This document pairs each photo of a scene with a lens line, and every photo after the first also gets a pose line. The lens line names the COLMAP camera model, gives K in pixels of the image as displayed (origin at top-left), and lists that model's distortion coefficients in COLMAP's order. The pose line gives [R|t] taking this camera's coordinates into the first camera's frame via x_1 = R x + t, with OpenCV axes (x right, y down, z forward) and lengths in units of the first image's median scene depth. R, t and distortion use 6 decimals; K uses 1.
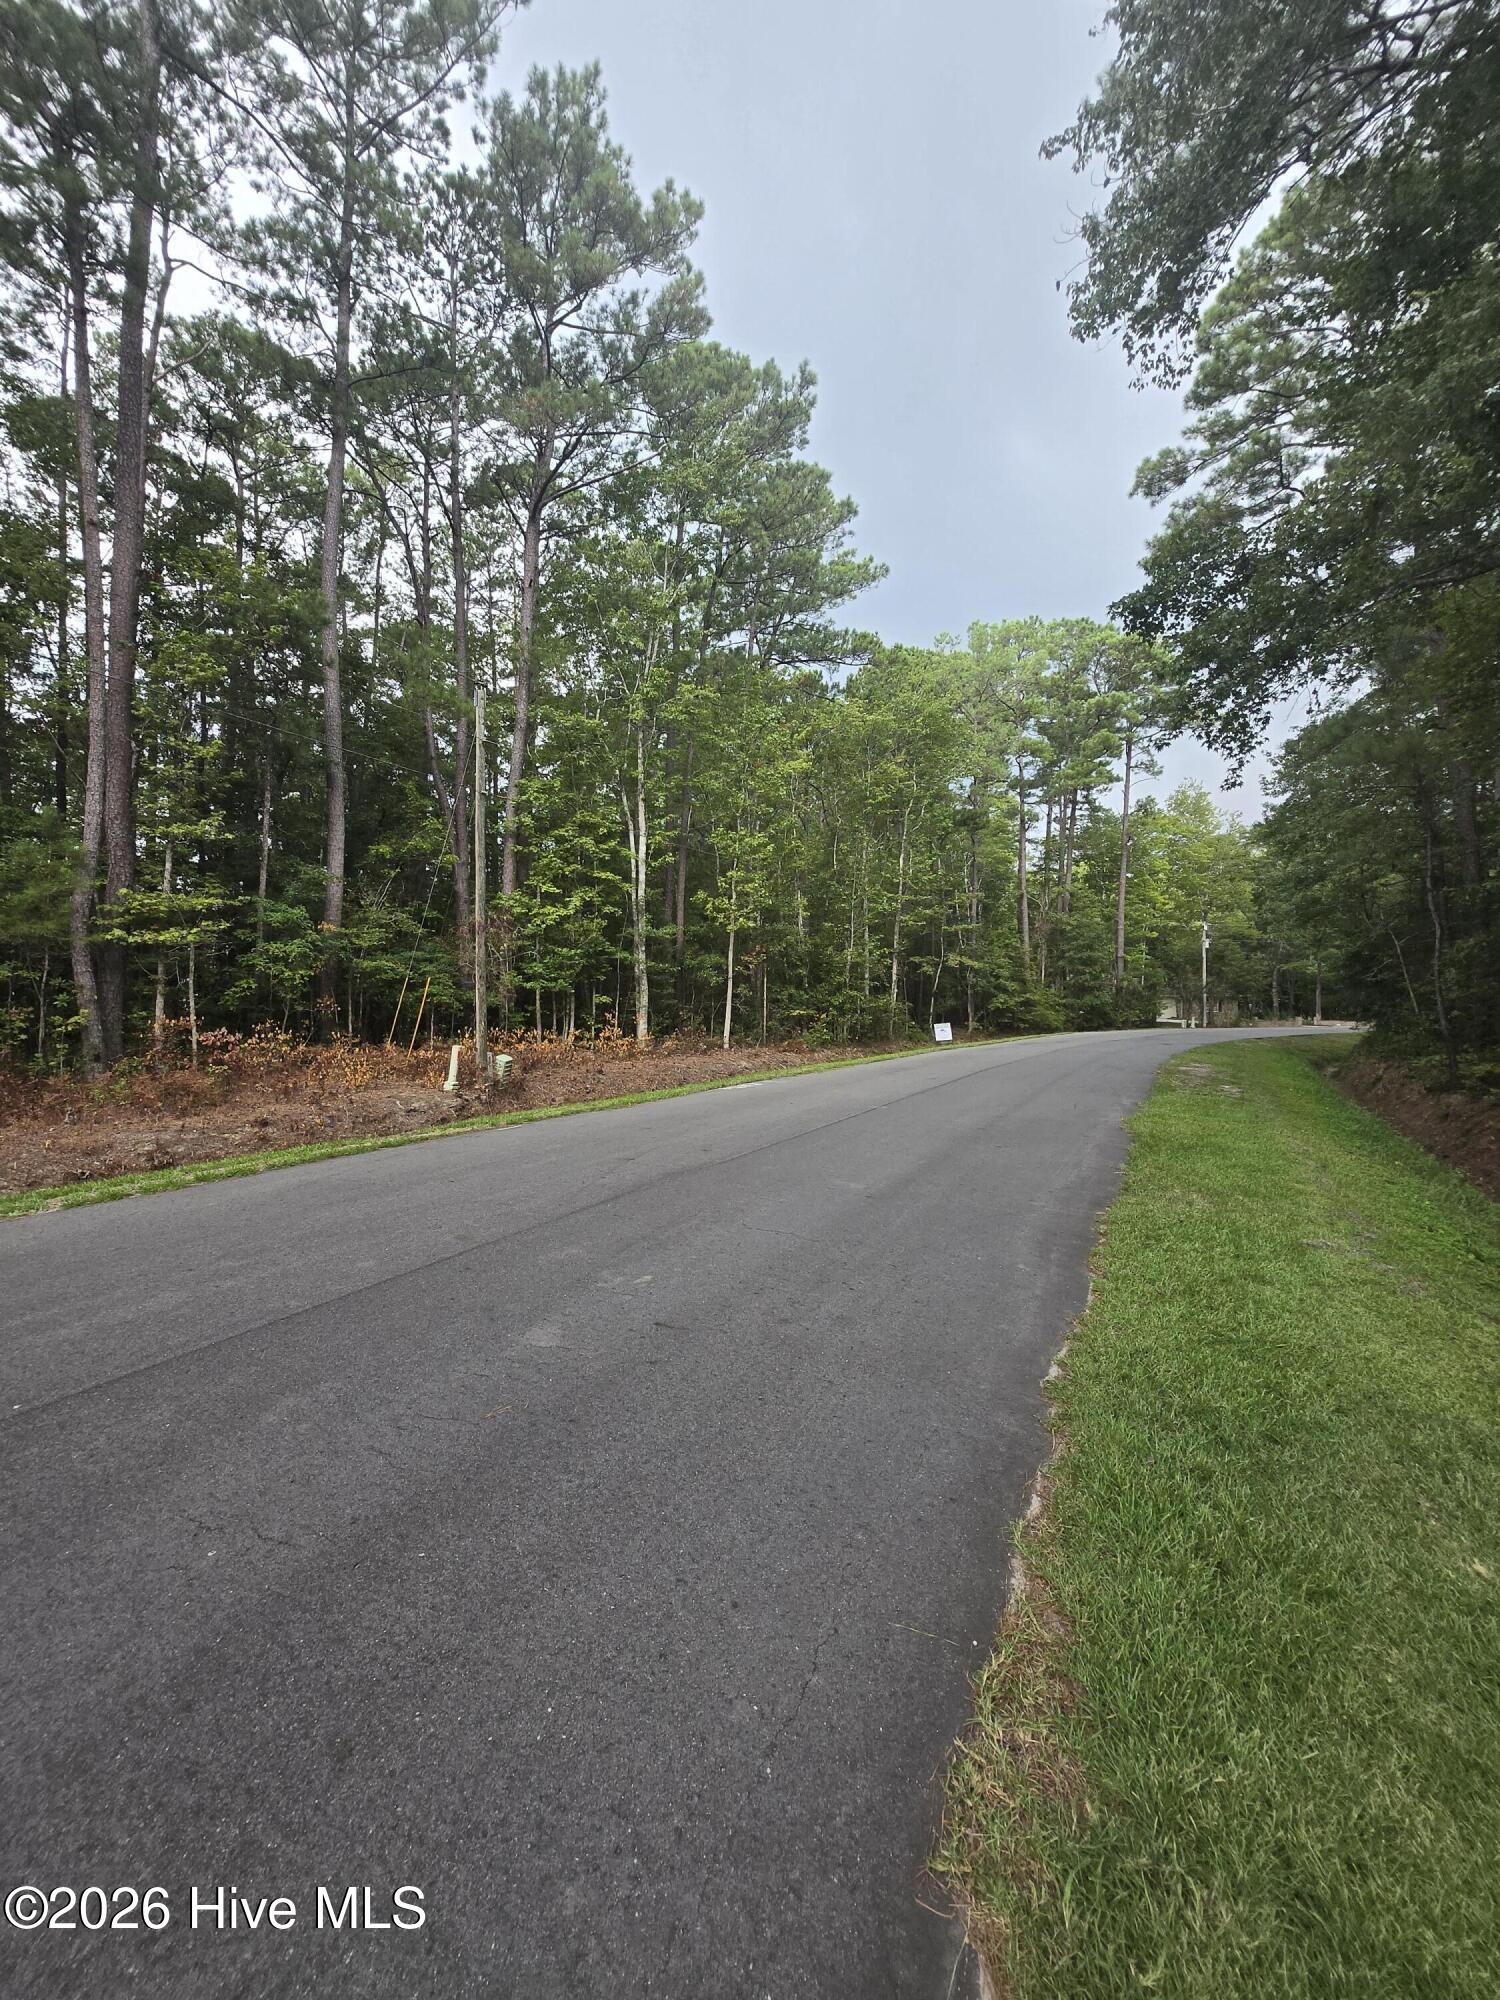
lens RADIAL K [[793.6, 0, 734.3], [0, 793.6, 992.5], [0, 0, 1]] dist [-0.000718, -0.000295]
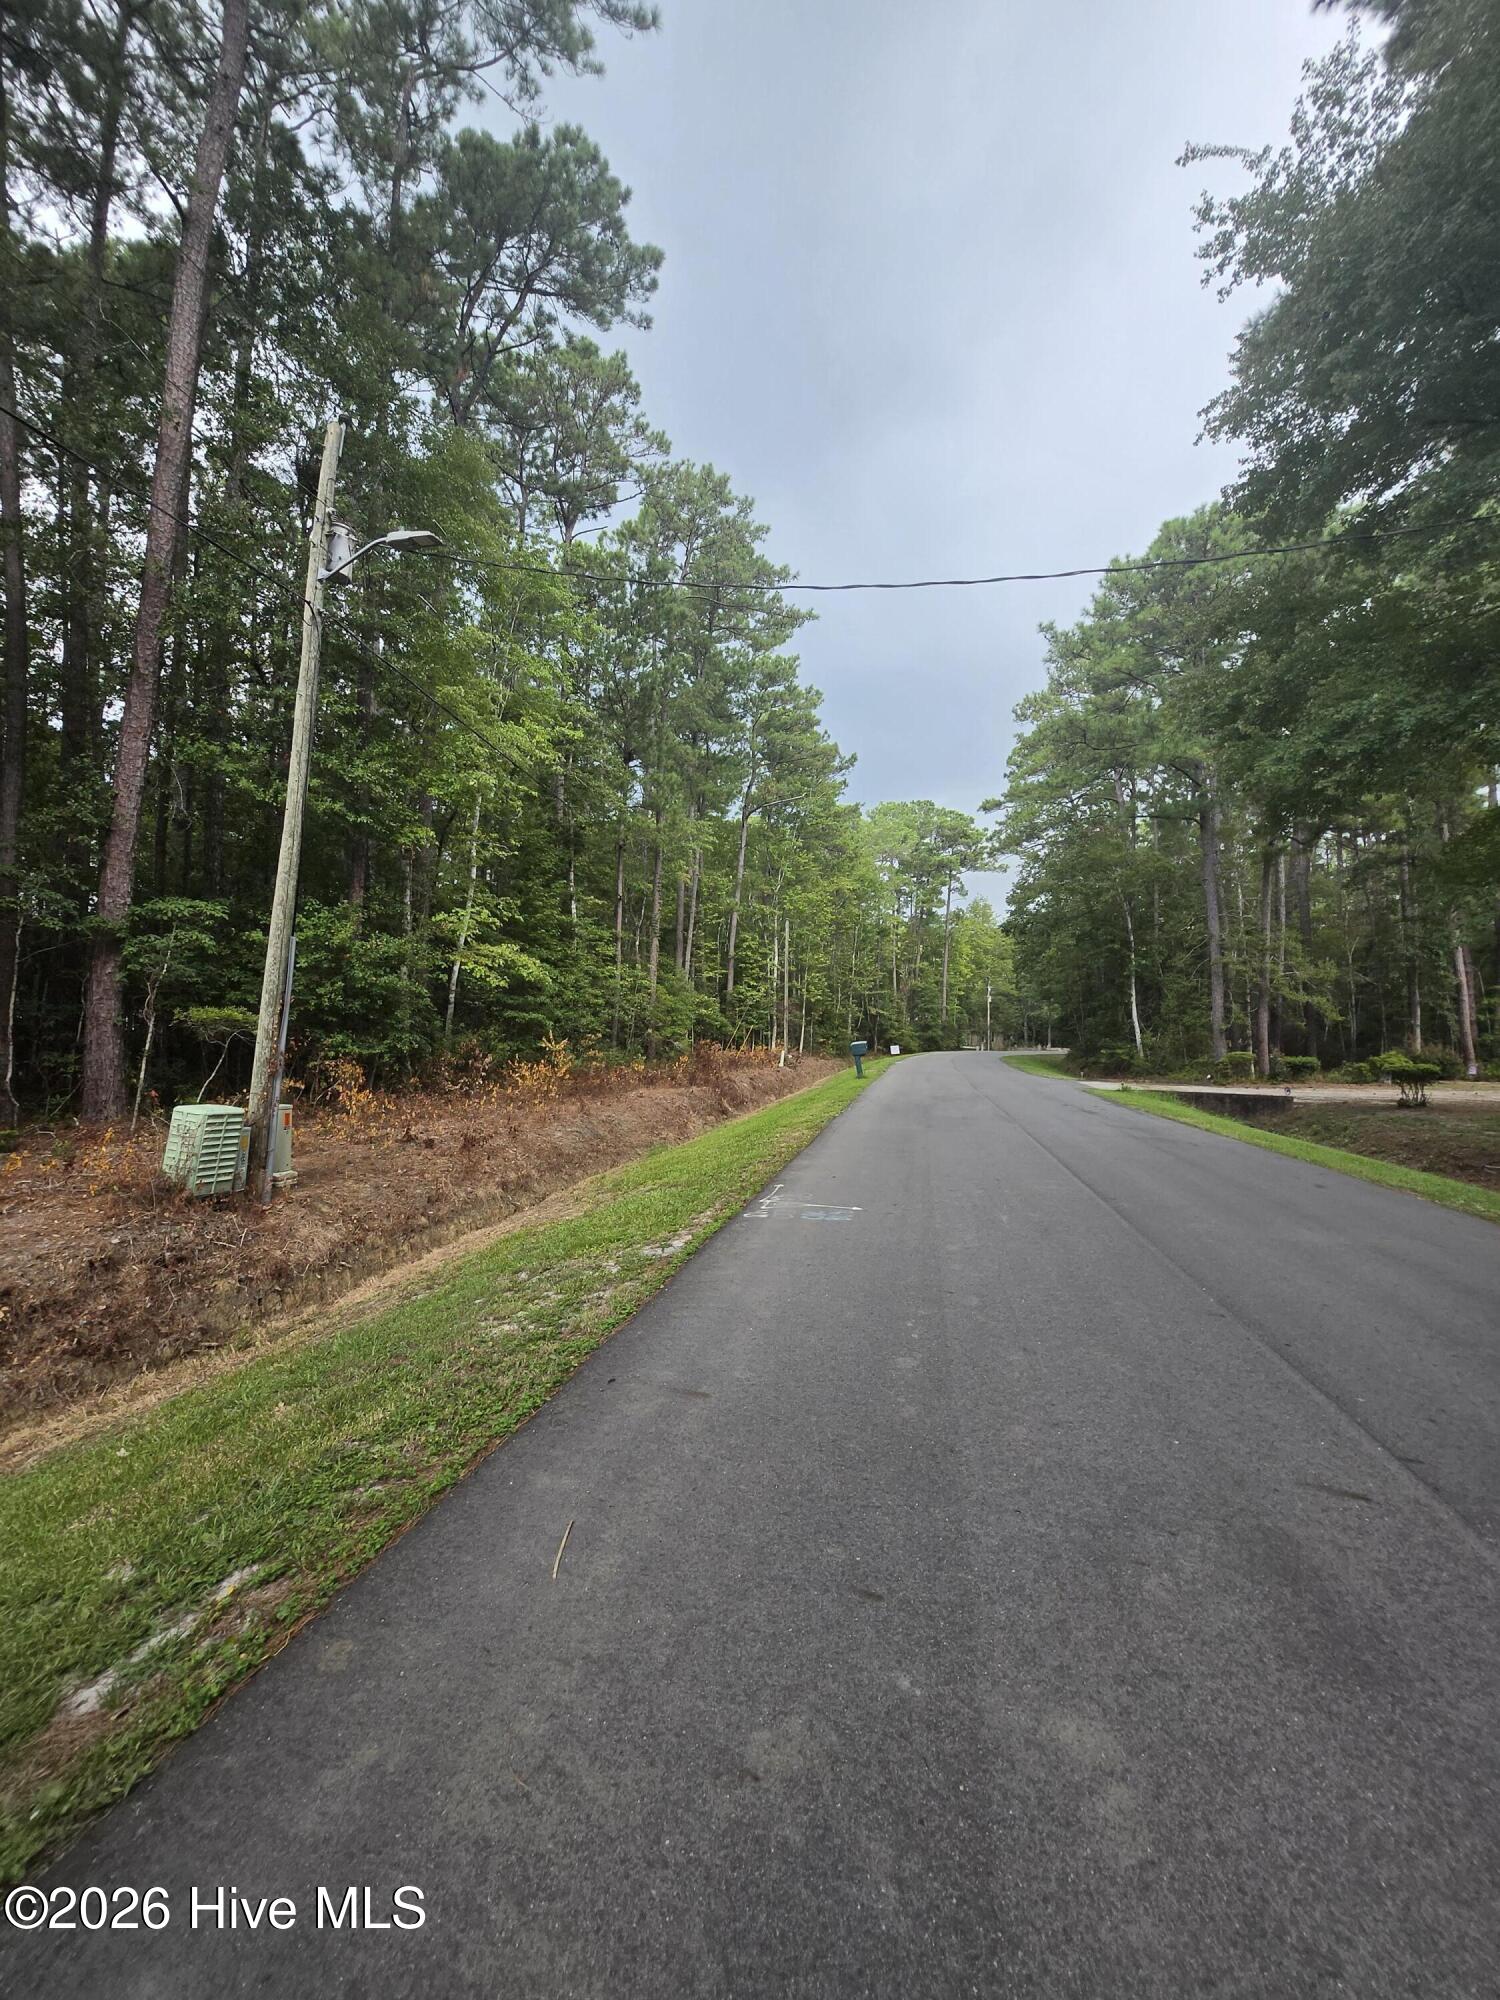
lens RADIAL K [[793.6, 0, 751.6], [0, 793.6, 986.0], [0, 0, 1]] dist [-0.000718, -0.000295]
pose [[0.962338, 0.029635, 0.270234, -0.700947], [-0.018569, 0.998885, -0.043415, -0.020953], [-0.271219, 0.036762, 0.961815, -0.958730]]
